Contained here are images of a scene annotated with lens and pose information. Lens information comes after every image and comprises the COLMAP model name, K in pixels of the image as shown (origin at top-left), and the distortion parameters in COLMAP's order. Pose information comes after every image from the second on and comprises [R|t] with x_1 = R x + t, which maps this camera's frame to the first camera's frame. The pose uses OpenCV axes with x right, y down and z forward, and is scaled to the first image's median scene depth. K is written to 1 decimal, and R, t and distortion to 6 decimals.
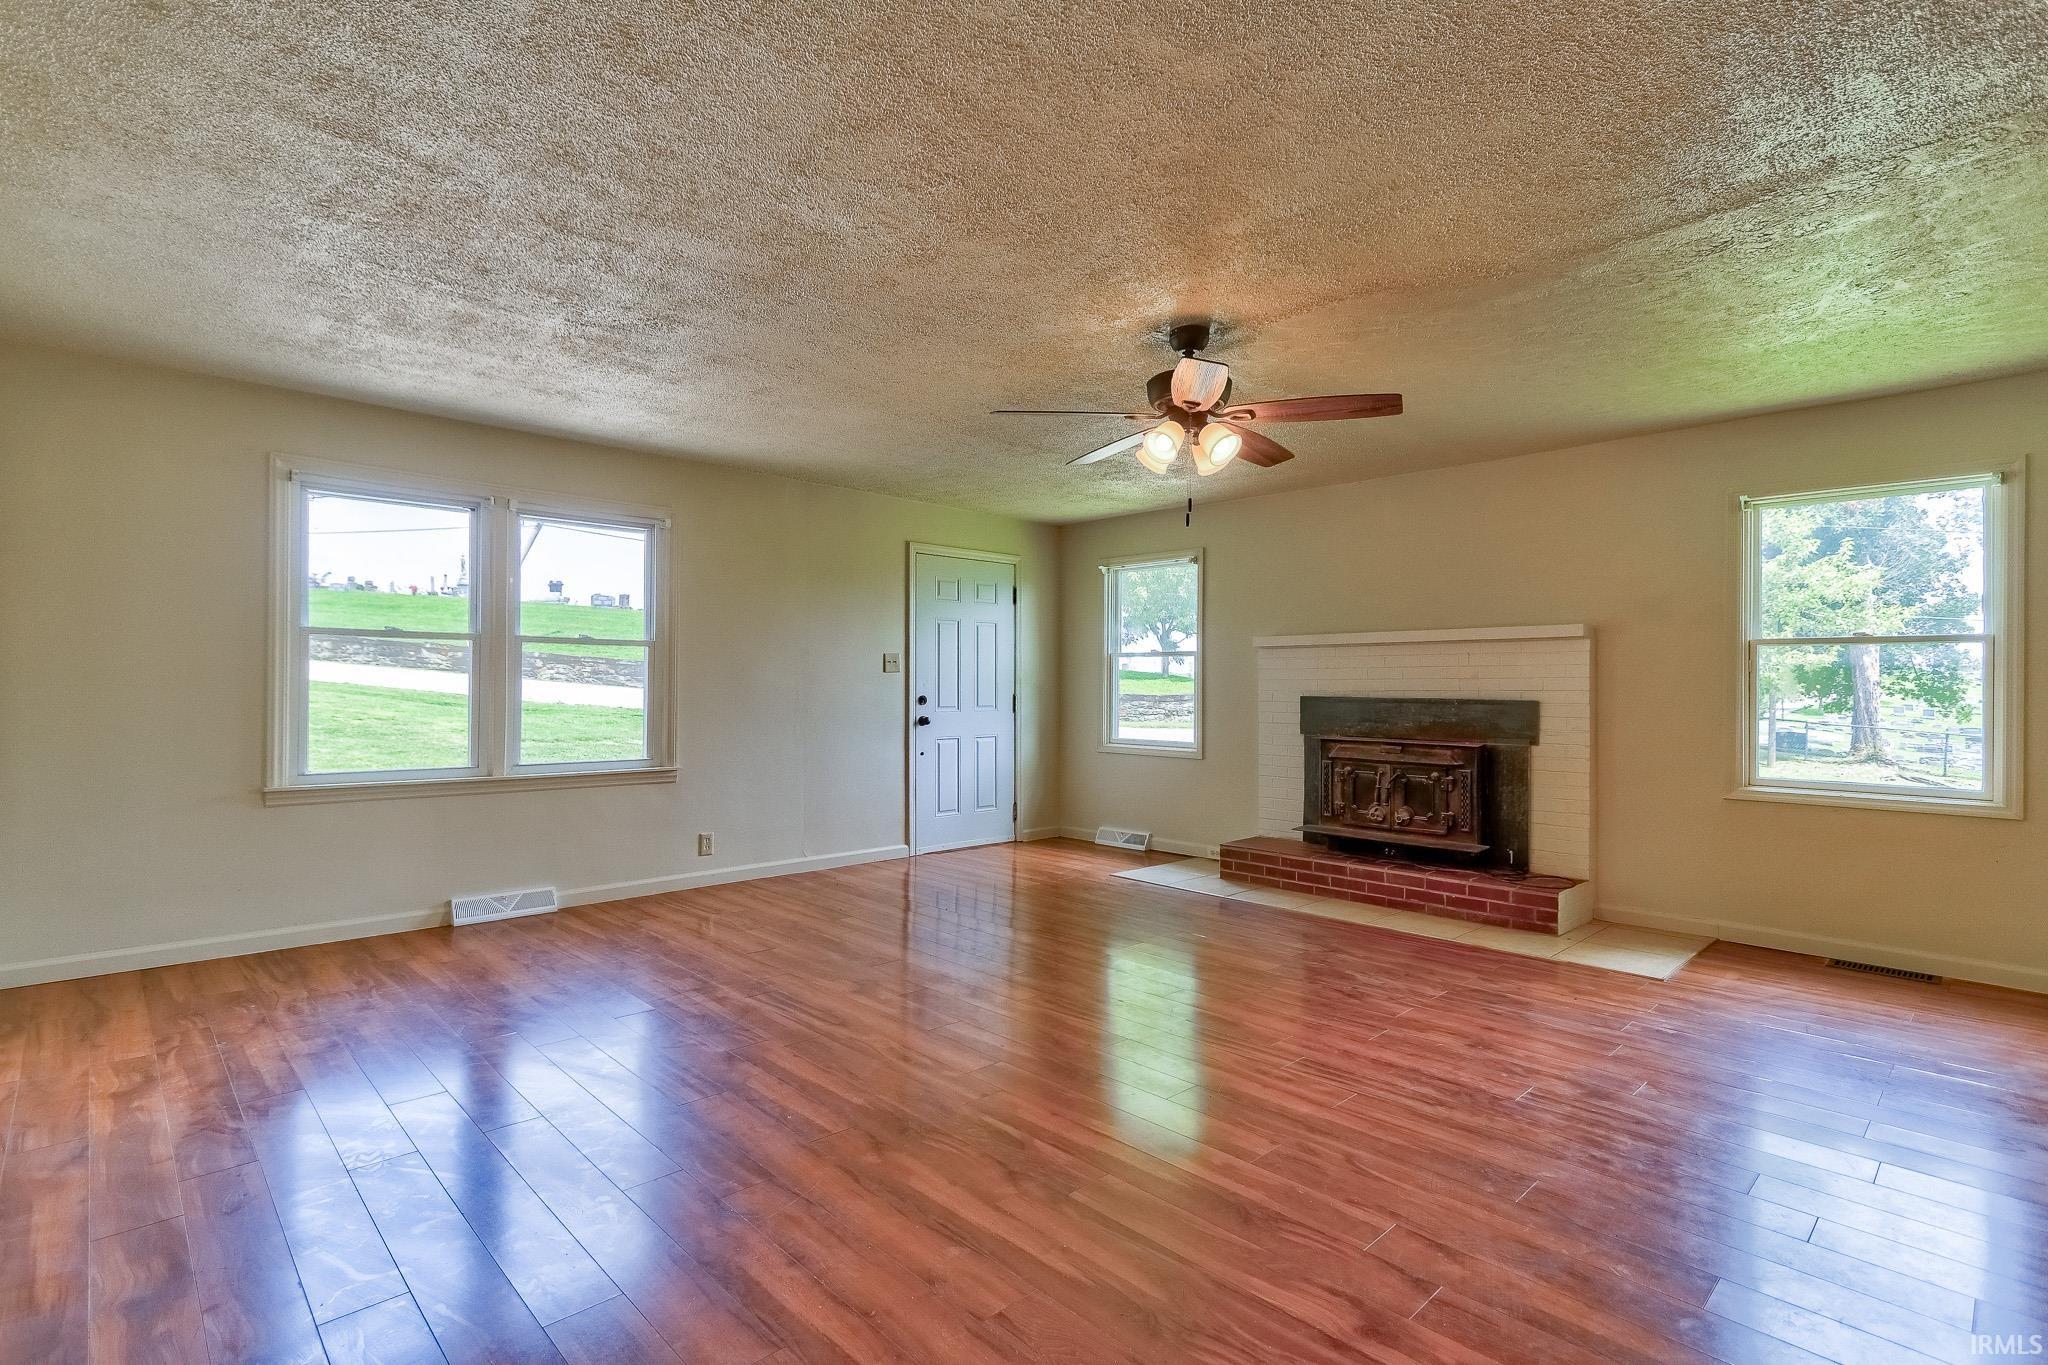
lens RADIAL K [[994.6, 0, 1024.0], [0, 994.6, 682.5], [0, 0, 1]] dist [0.003936, 0.000410]
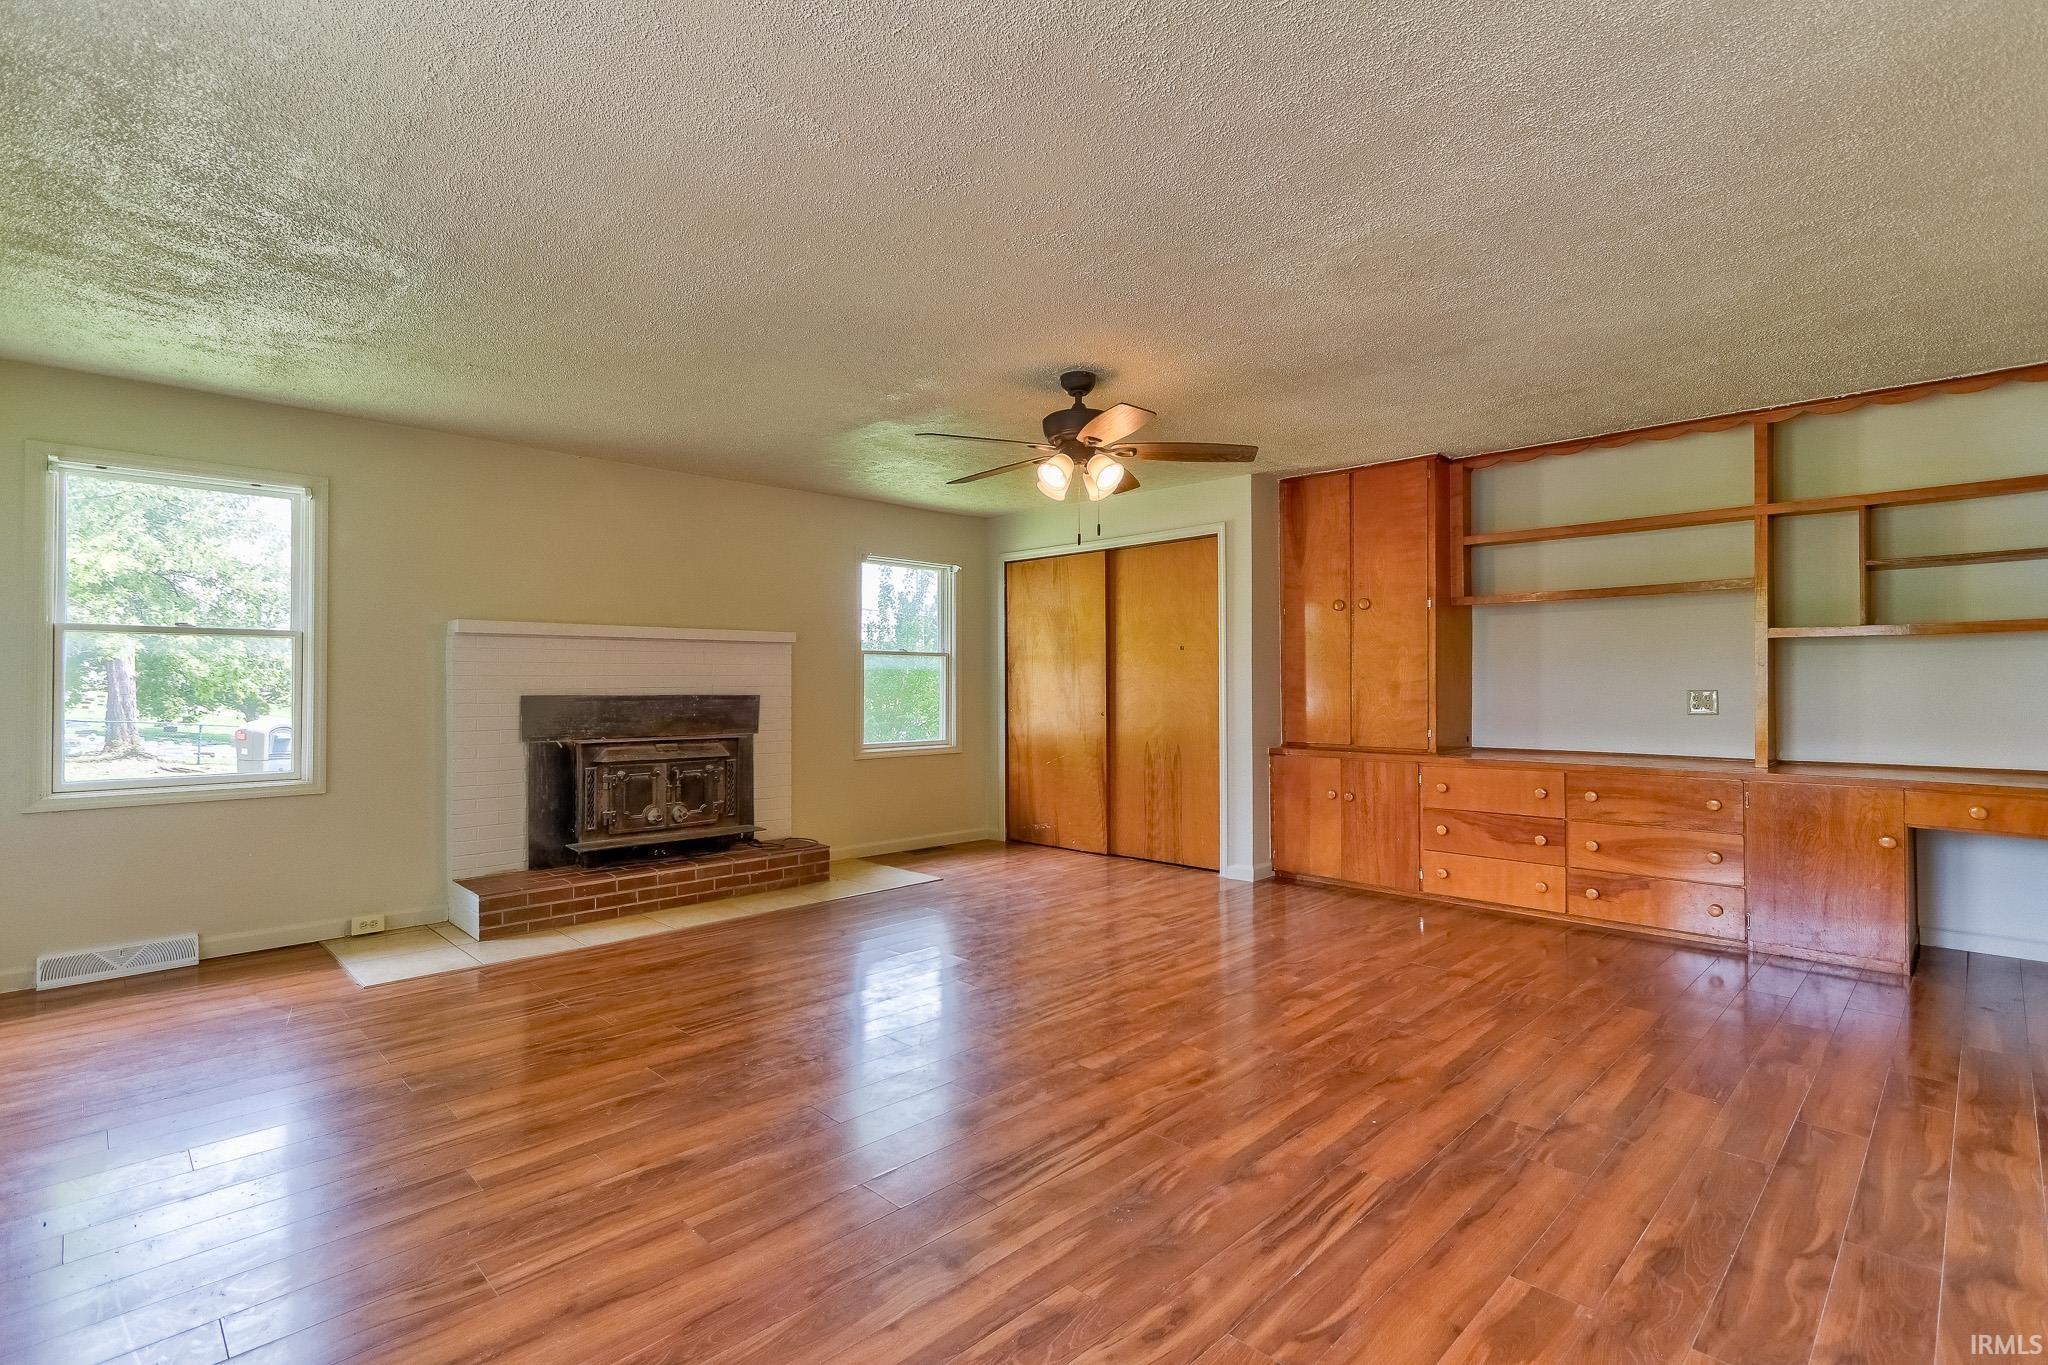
lens RADIAL K [[946.5, 0, 1013.9], [0, 946.5, 684.3], [0, 0, 1]] dist [-0.002703, 0.000137]
pose [[-0.012520, -0.004802, 0.999910, -0.608578], [-0.001371, 0.999988, 0.004785, 0.000042], [-0.999921, -0.001311, -0.012526, 0.715704]]
